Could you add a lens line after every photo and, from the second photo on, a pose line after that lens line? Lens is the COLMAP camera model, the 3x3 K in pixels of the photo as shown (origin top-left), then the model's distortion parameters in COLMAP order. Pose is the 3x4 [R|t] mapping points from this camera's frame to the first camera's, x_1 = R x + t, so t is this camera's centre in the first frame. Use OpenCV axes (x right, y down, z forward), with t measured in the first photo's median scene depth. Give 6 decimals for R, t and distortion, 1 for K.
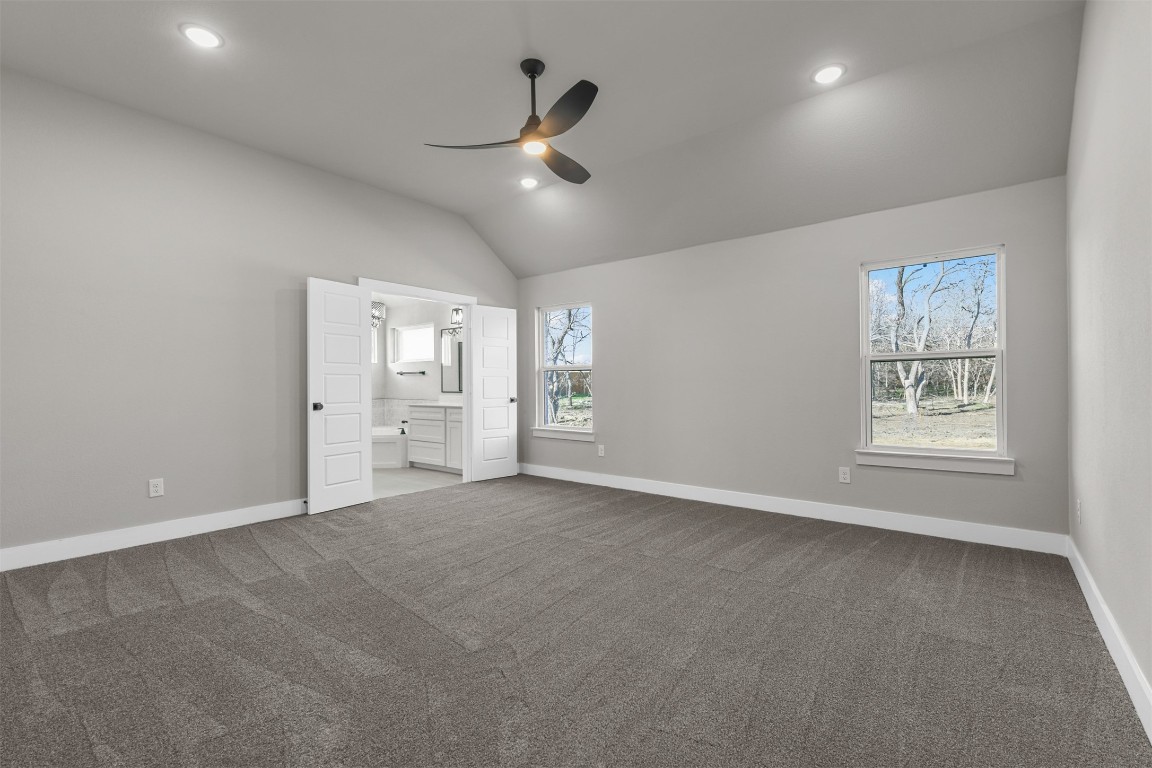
lens RADIAL K [[506.1, 0, 577.3], [0, 506.1, 383.2], [0, 0, 1]] dist [0.001671, -0.001243]
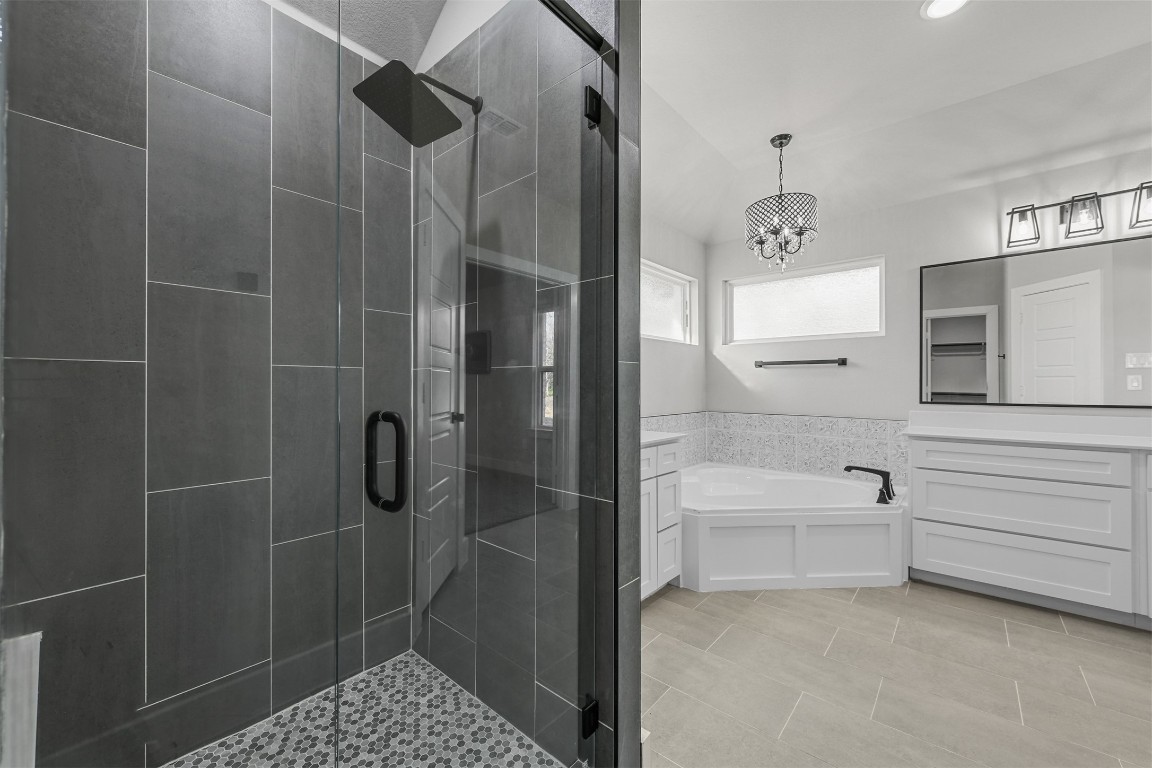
lens RADIAL K [[456.4, 0, 576.0], [0, 456.4, 384.0], [0, 0, 1]] dist [0.002780, 0.000052]
pose [[0.999360, 0.008201, -0.034816, -0.646913], [-0.008233, 0.999966, -0.000772, 0.003641], [0.034809, 0.001058, 0.999393, 0.656826]]
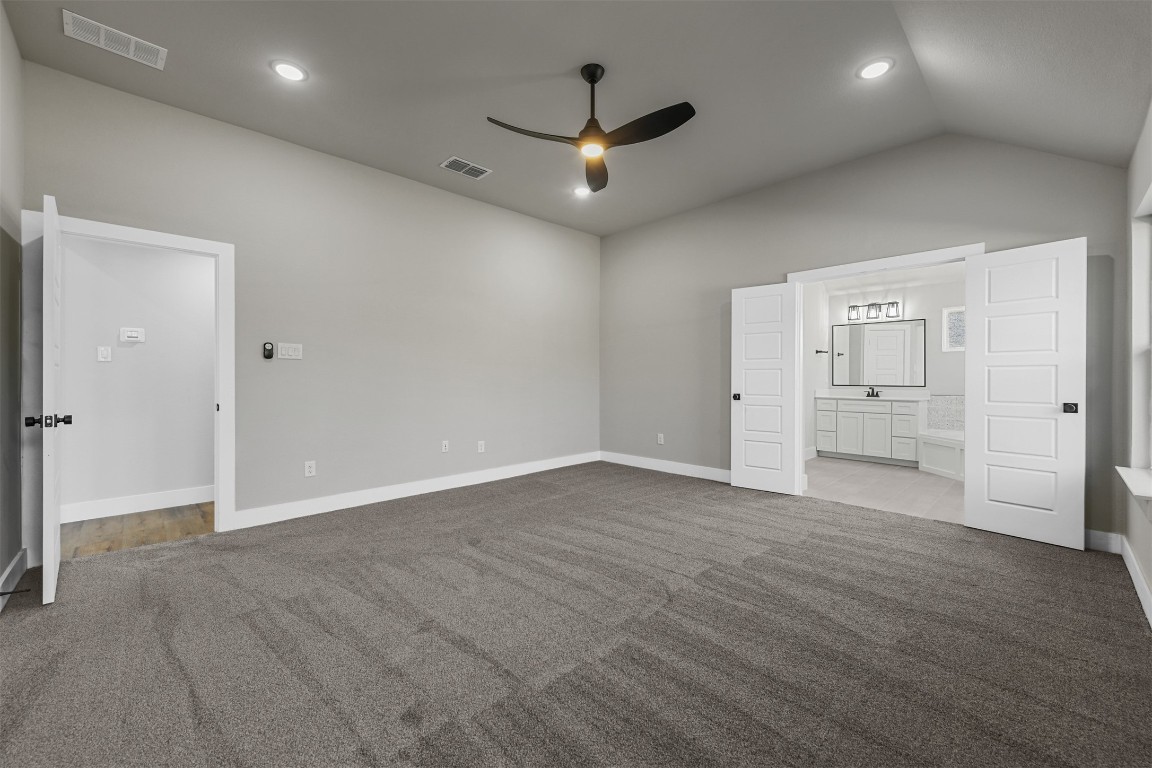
lens RADIAL K [[456.4, 0, 576.0], [0, 456.4, 384.0], [0, 0, 1]] dist [0.002780, 0.000052]
pose [[-0.127543, 0.018861, -0.991654, 0.403581], [0.007129, 0.999811, 0.018099, -0.004666], [0.991807, -0.004761, -0.127653, 0.510101]]
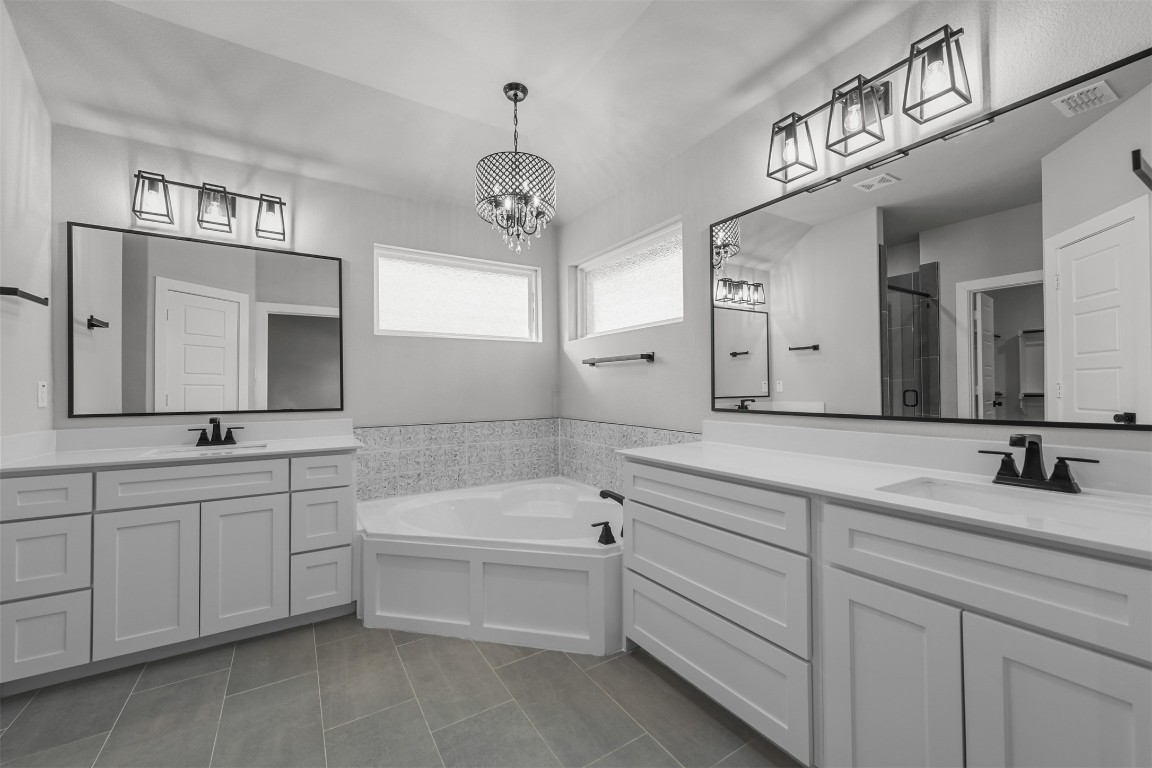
lens RADIAL K [[456.4, 0, 576.0], [0, 456.4, 384.0], [0, 0, 1]] dist [0.002780, 0.000052]
pose [[0.944948, -0.004161, -0.327193, -0.290709], [0.003105, 0.999988, -0.003752, 0.001157], [0.327205, 0.002529, 0.944950, 0.780700]]
